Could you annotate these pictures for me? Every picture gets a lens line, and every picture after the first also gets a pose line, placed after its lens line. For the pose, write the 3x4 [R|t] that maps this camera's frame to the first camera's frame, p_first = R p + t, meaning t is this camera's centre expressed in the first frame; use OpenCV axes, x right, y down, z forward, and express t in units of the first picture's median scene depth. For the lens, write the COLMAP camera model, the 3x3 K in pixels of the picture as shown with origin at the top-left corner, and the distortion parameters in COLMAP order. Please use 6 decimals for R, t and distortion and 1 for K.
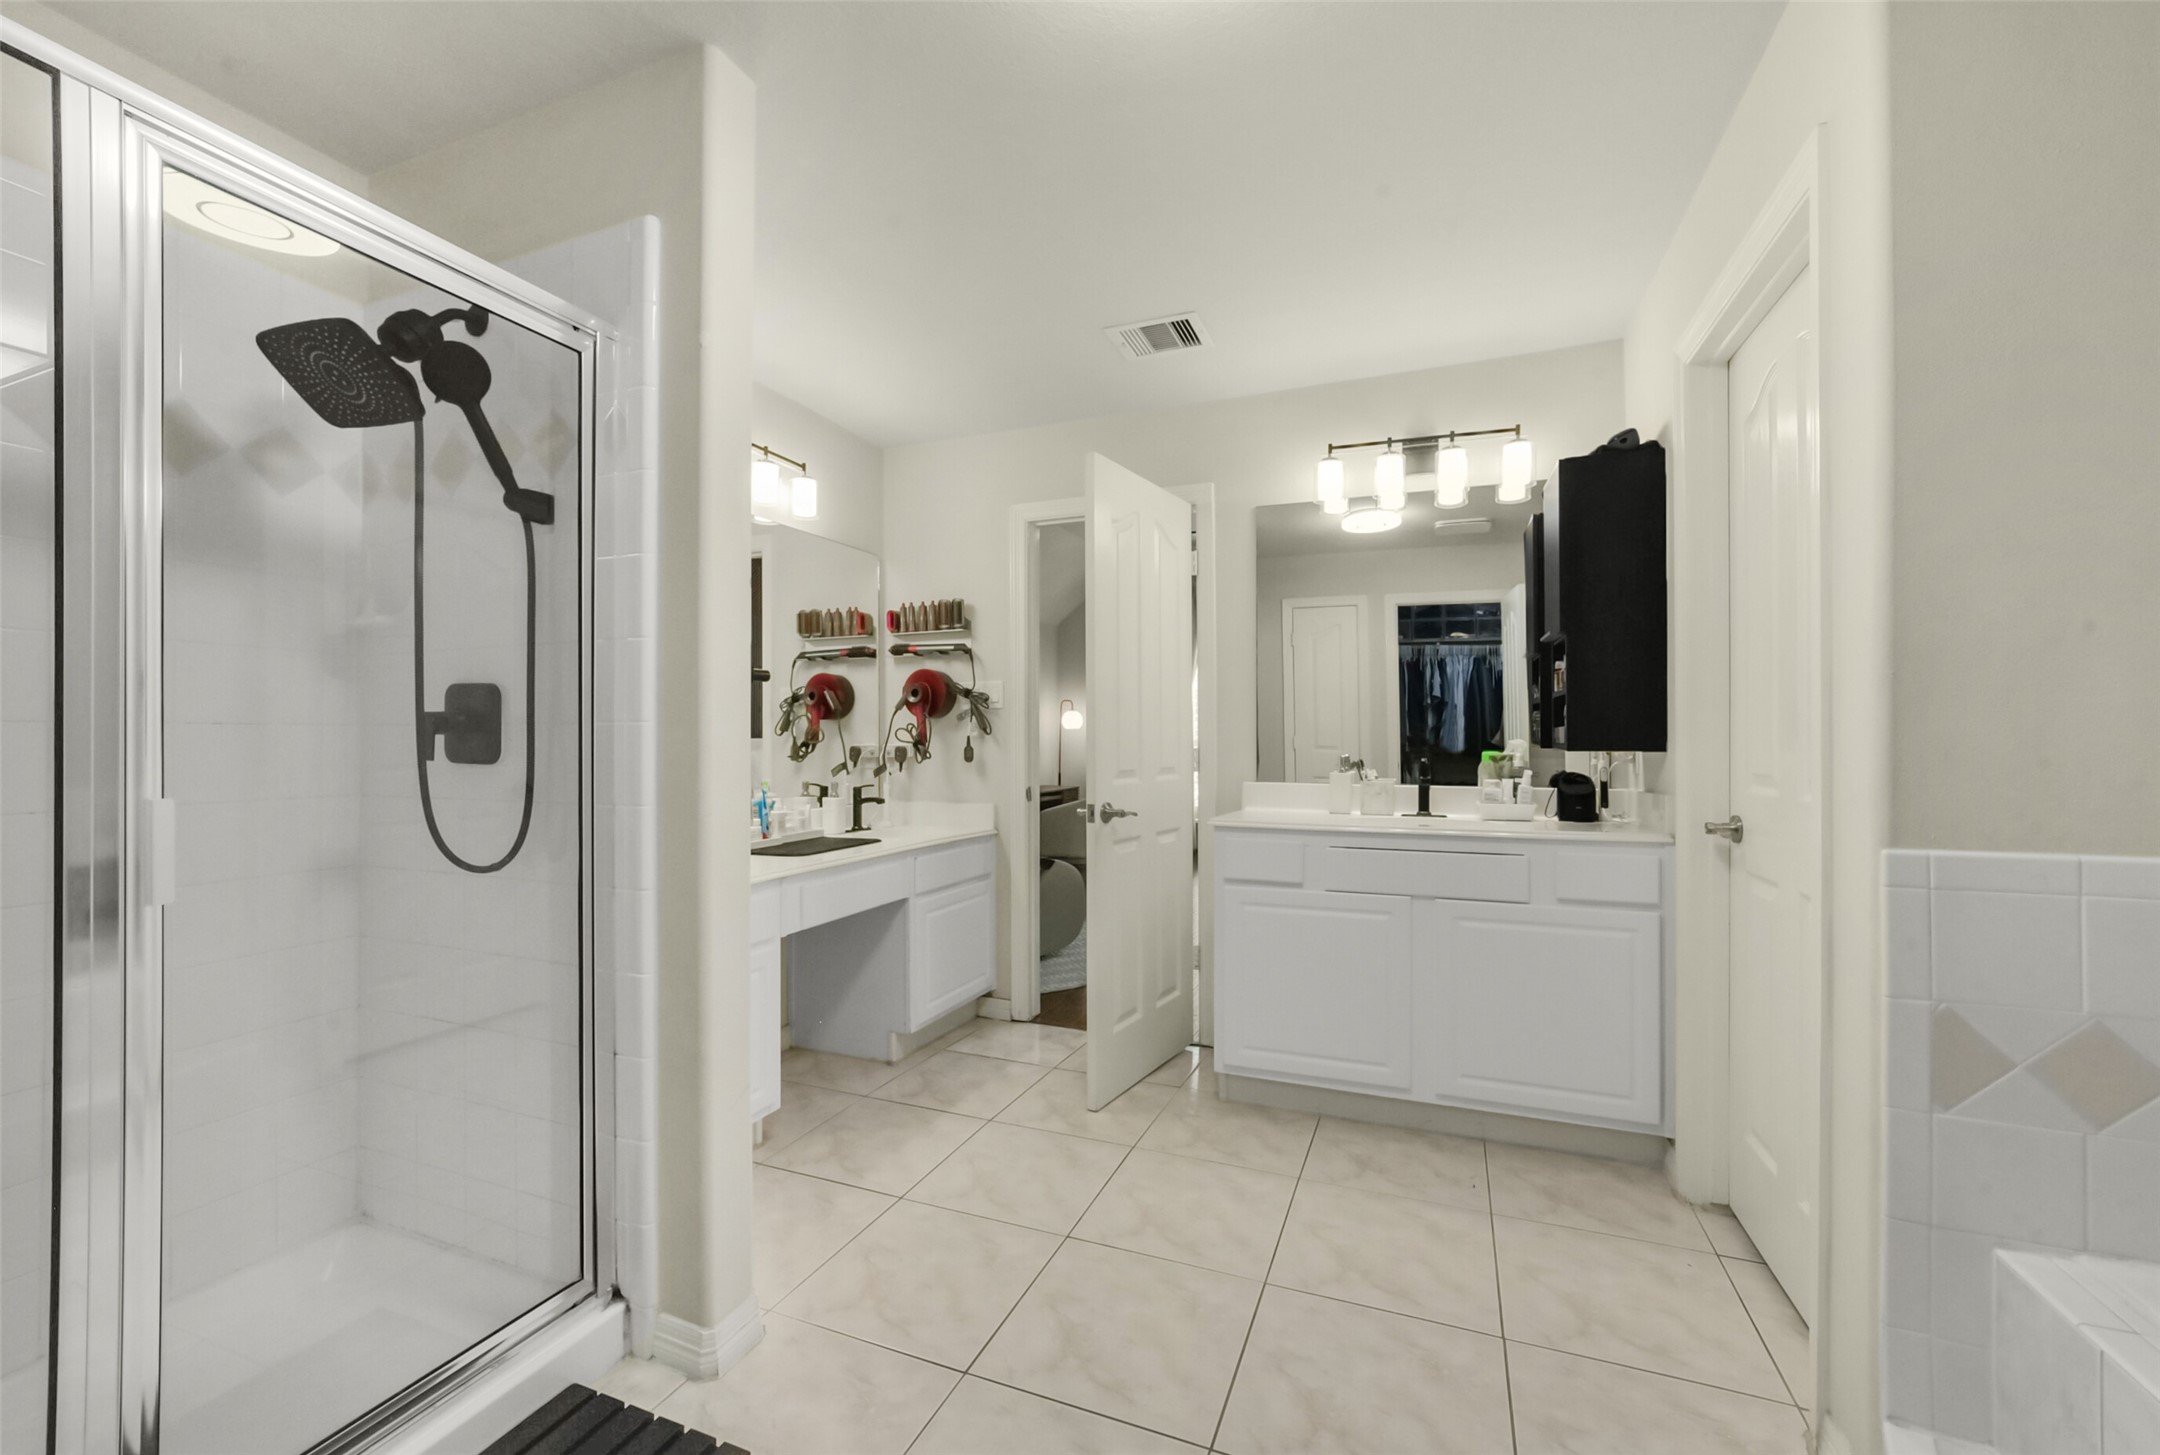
lens RADIAL K [[851.9, 0, 1121.6], [0, 851.9, 722.2], [0, 0, 1]] dist [0.000141, 0.000143]
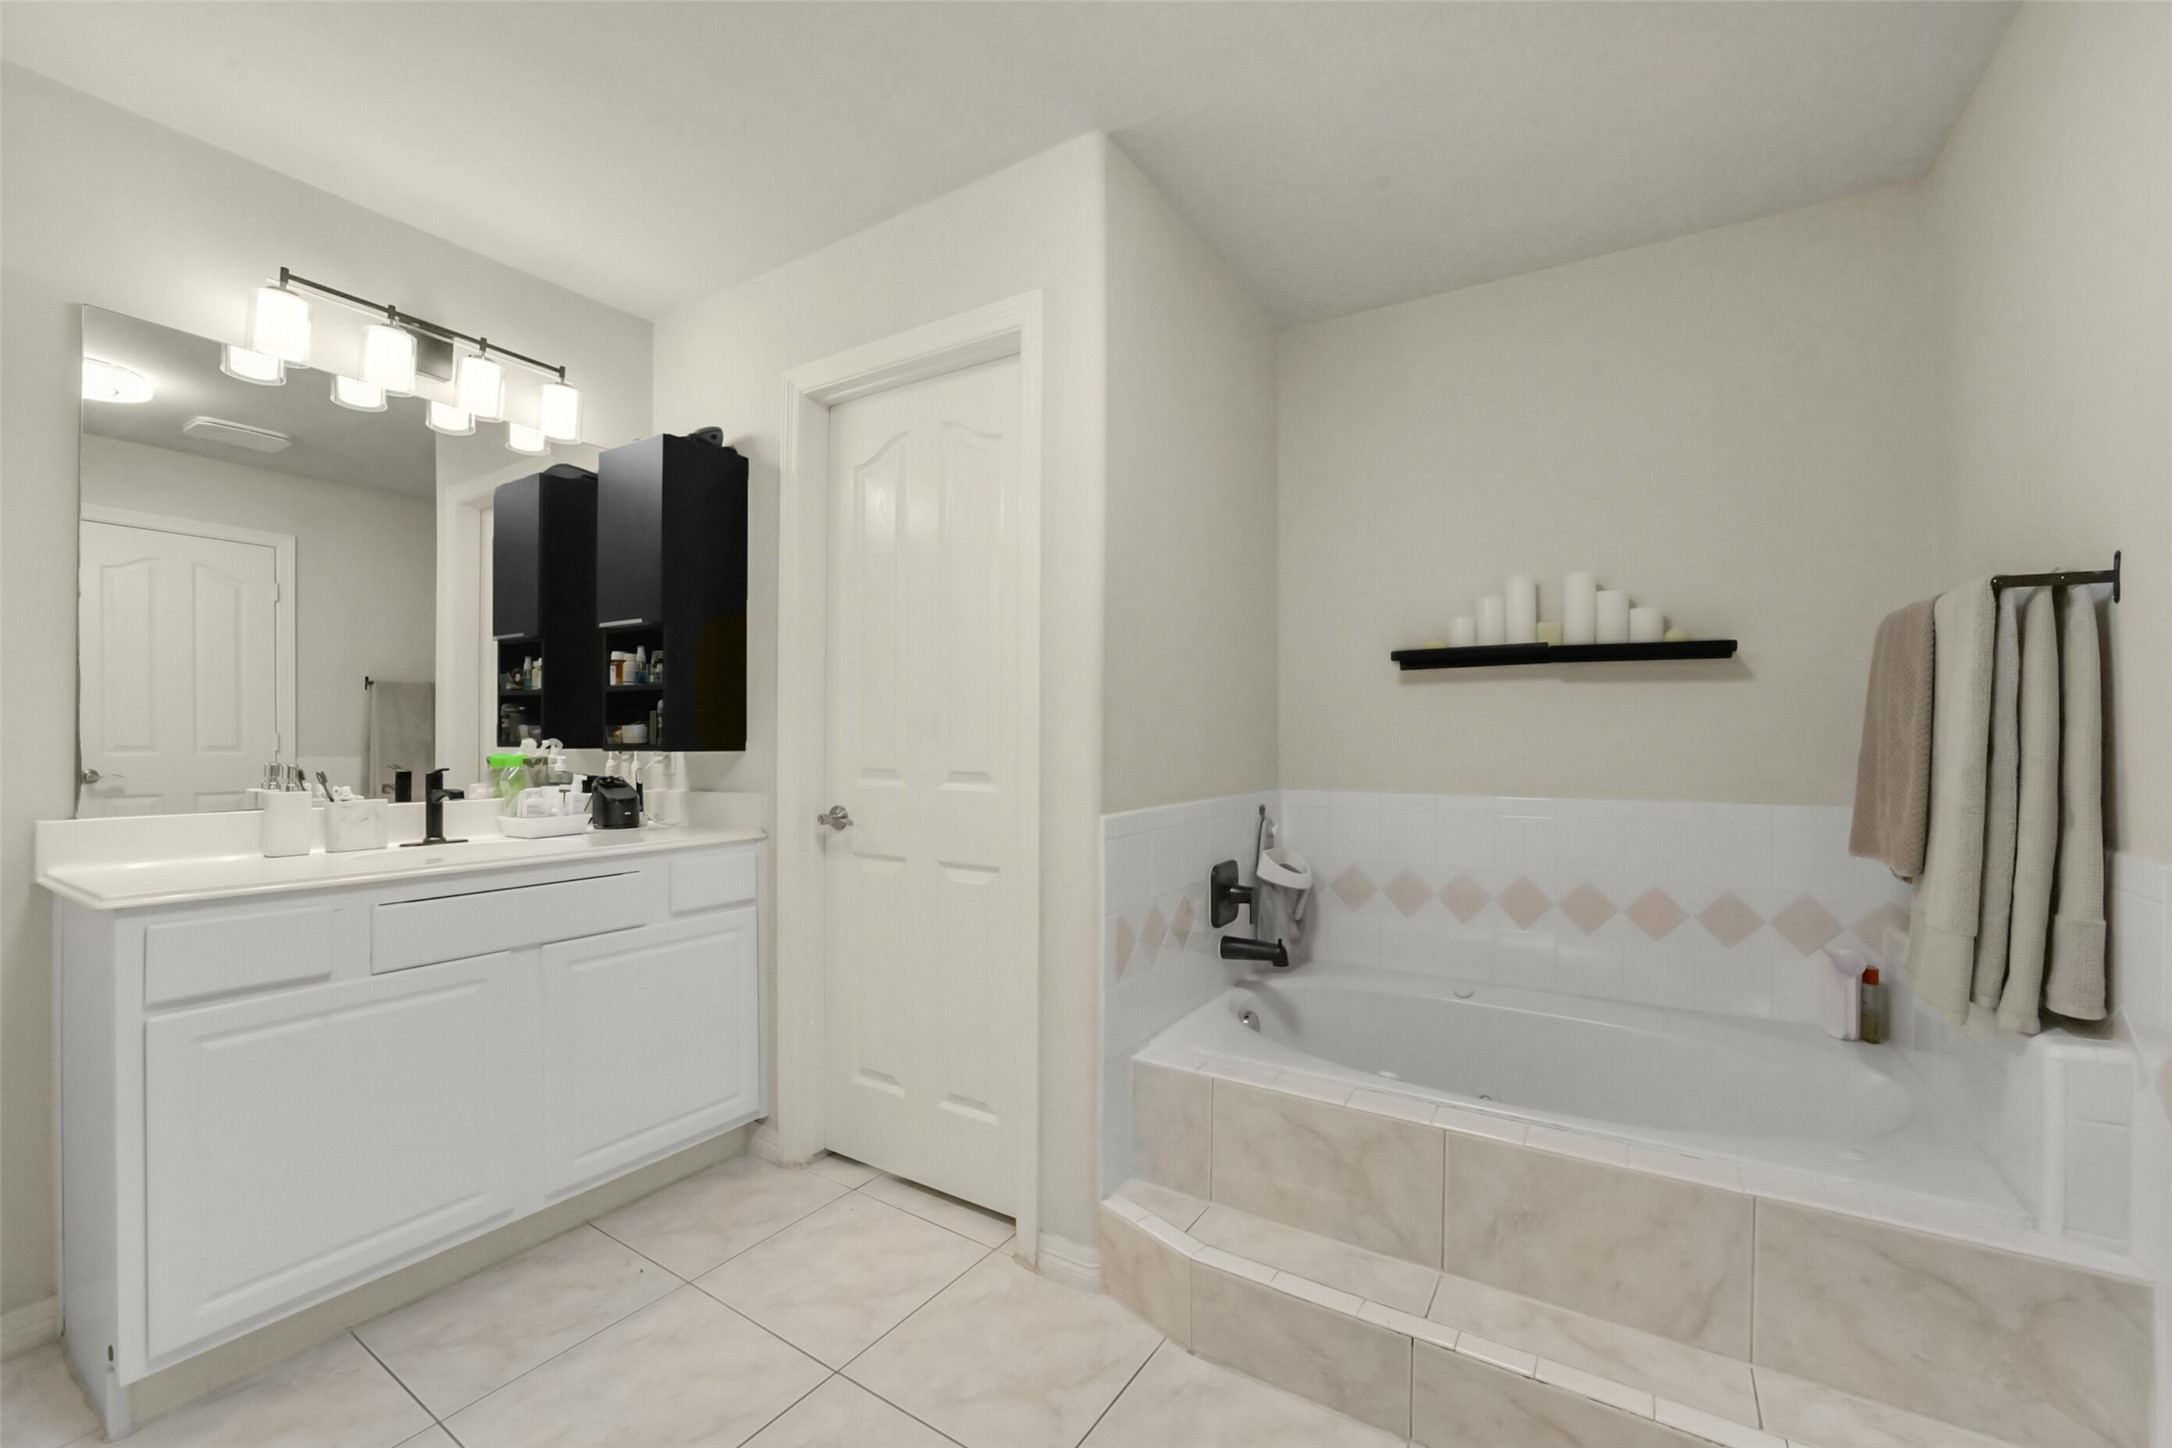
lens RADIAL K [[864.5, 0, 1075.7], [0, 864.5, 723.3], [0, 0, 1]] dist [-0.034314, 0.008046]
pose [[0.218488, 0.015482, 0.975717, -0.284755], [-0.022049, 0.999697, -0.010925, 0.003693], [-0.975591, -0.019127, 0.218763, 0.366628]]
